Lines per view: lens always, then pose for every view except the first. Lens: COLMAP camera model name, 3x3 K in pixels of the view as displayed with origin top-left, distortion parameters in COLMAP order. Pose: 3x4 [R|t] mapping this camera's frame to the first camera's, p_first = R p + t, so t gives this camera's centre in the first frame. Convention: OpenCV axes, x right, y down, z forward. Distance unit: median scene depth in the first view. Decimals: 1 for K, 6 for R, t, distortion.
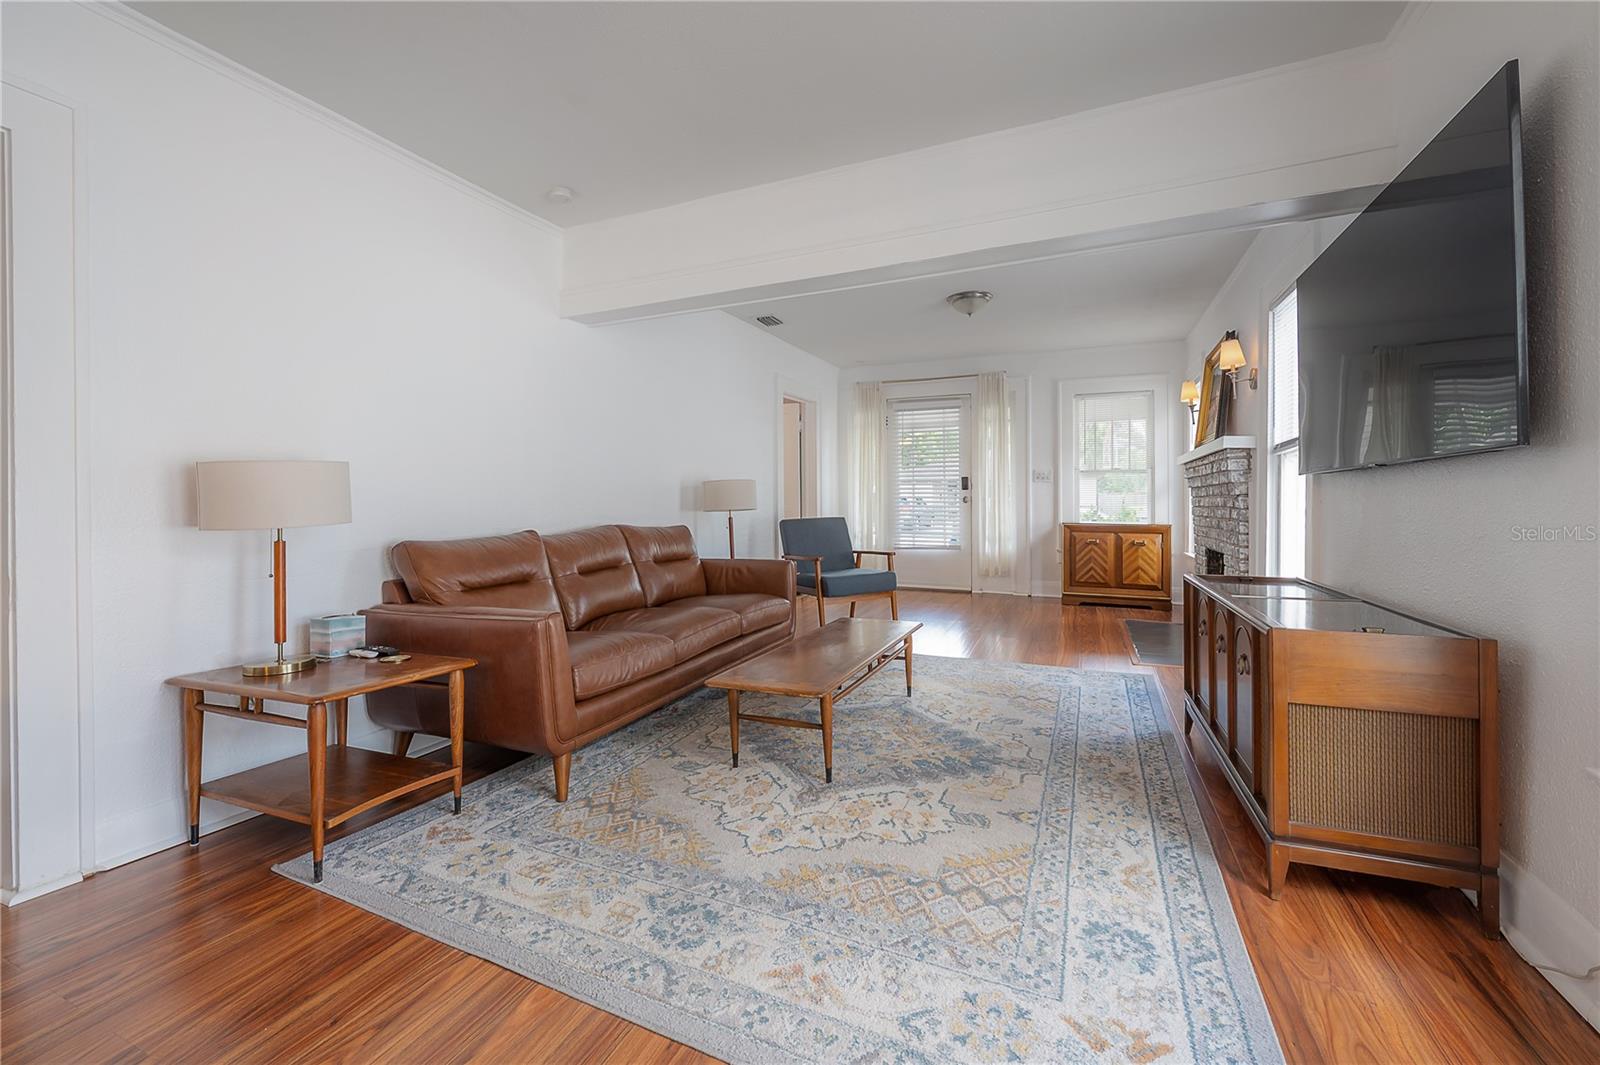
lens RADIAL K [[637.8, 0, 792.5], [0, 637.8, 495.0], [0, 0, 1]] dist [-0.001231, -0.000077]
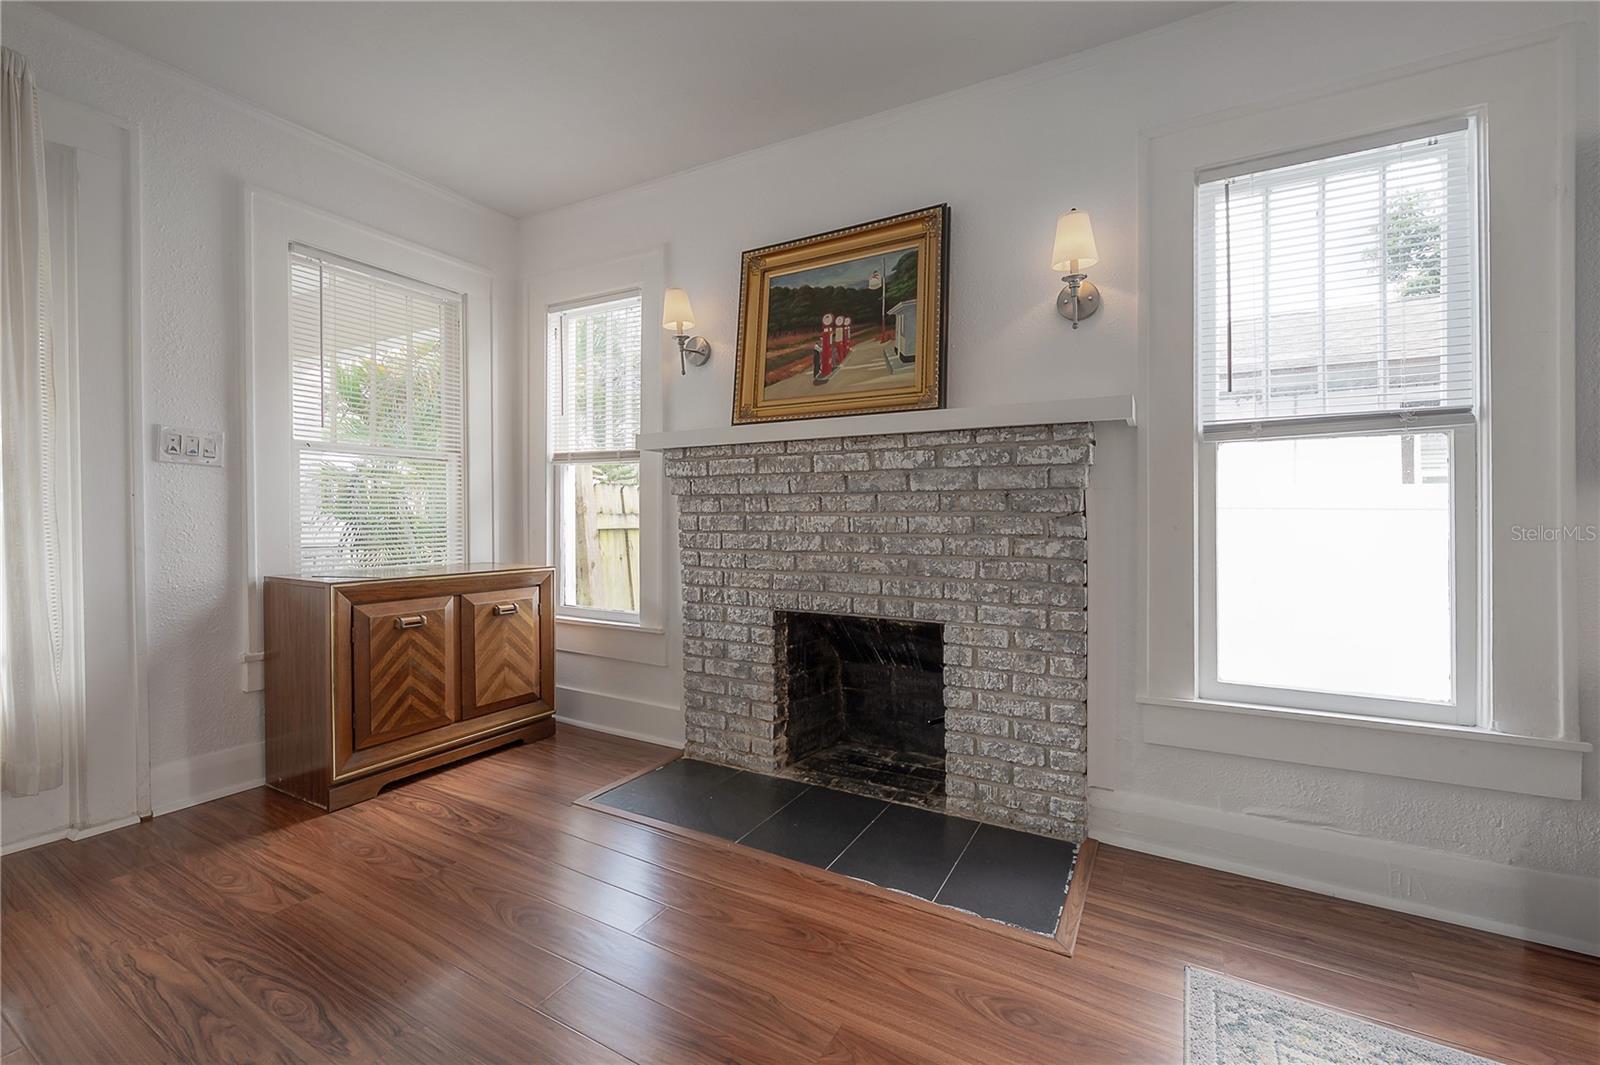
lens RADIAL K [[651.5, 0, 807.5], [0, 651.5, 522.2], [0, 0, 1]] dist [-0.001614, -0.000090]
pose [[0.085041, -0.009266, 0.996334, 0.174578], [-0.012137, 0.999873, 0.010335, 0.006430], [-0.996304, -0.012971, 0.084918, 1.447982]]
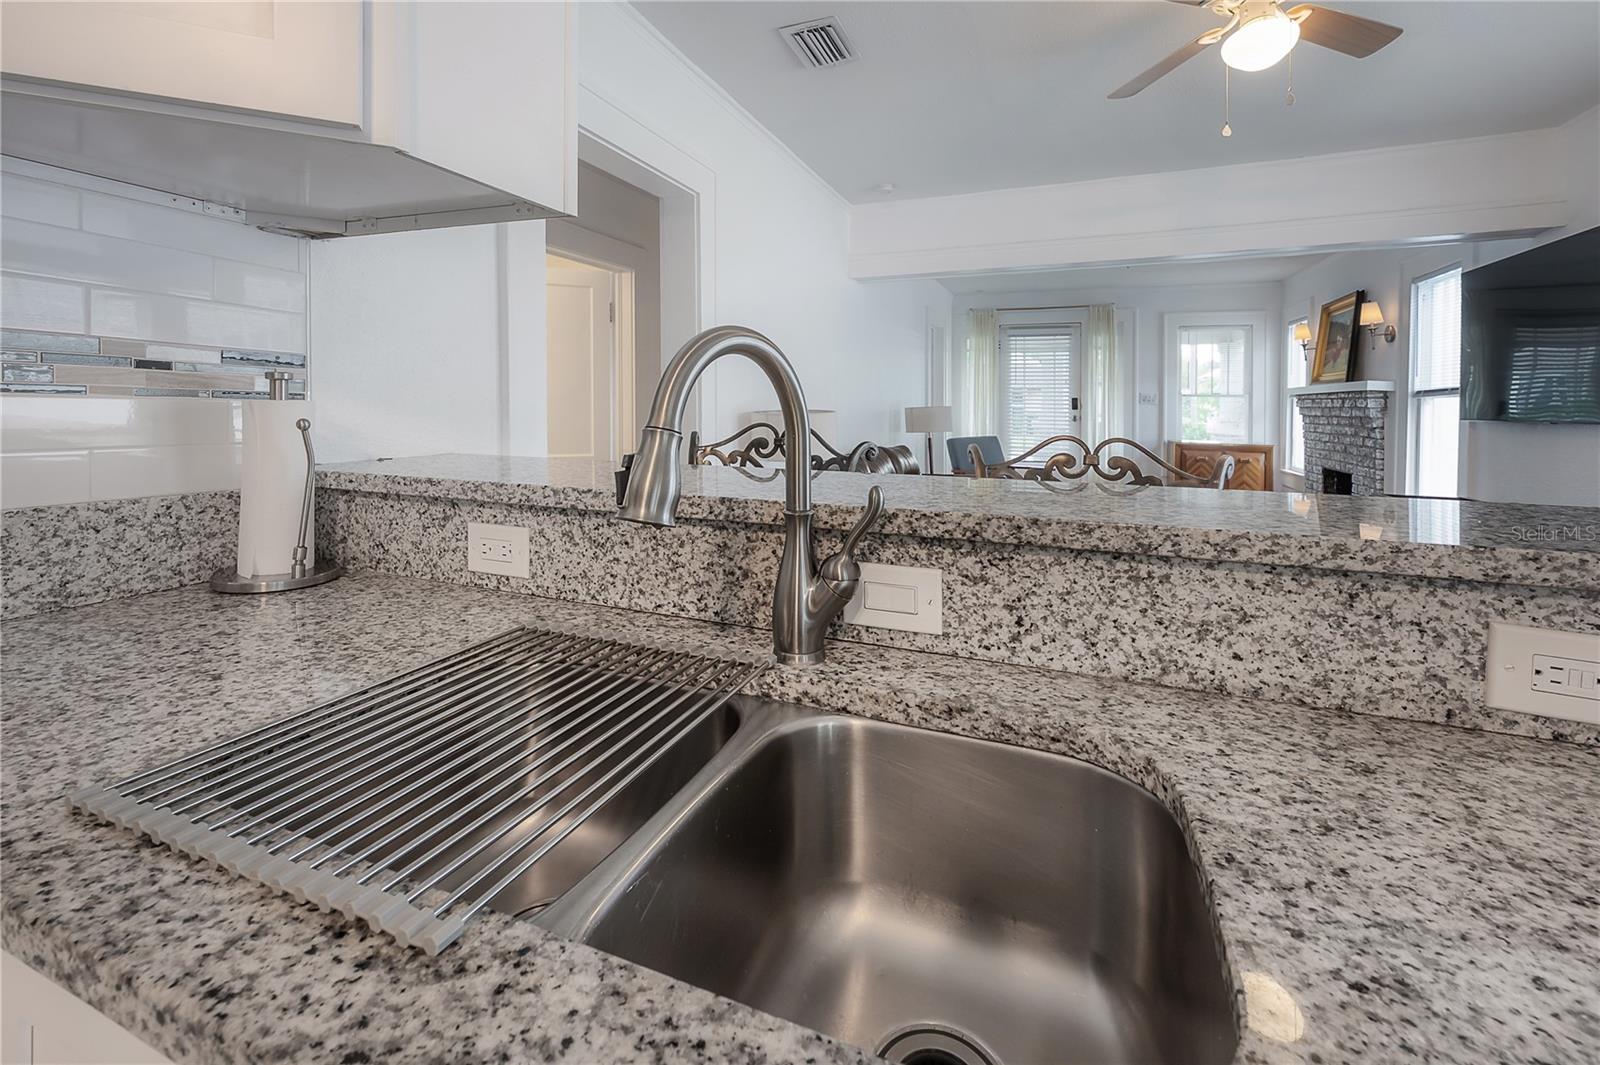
lens RADIAL K [[665.1, 0, 806.9], [0, 665.1, 405.0], [0, 0, 1]] dist [-0.000640, -0.000077]
pose [[0.999039, 0.009552, 0.042776, -0.567395], [-0.010069, 0.999879, 0.011898, -0.059672], [-0.042657, -0.012317, 0.999014, -0.301096]]
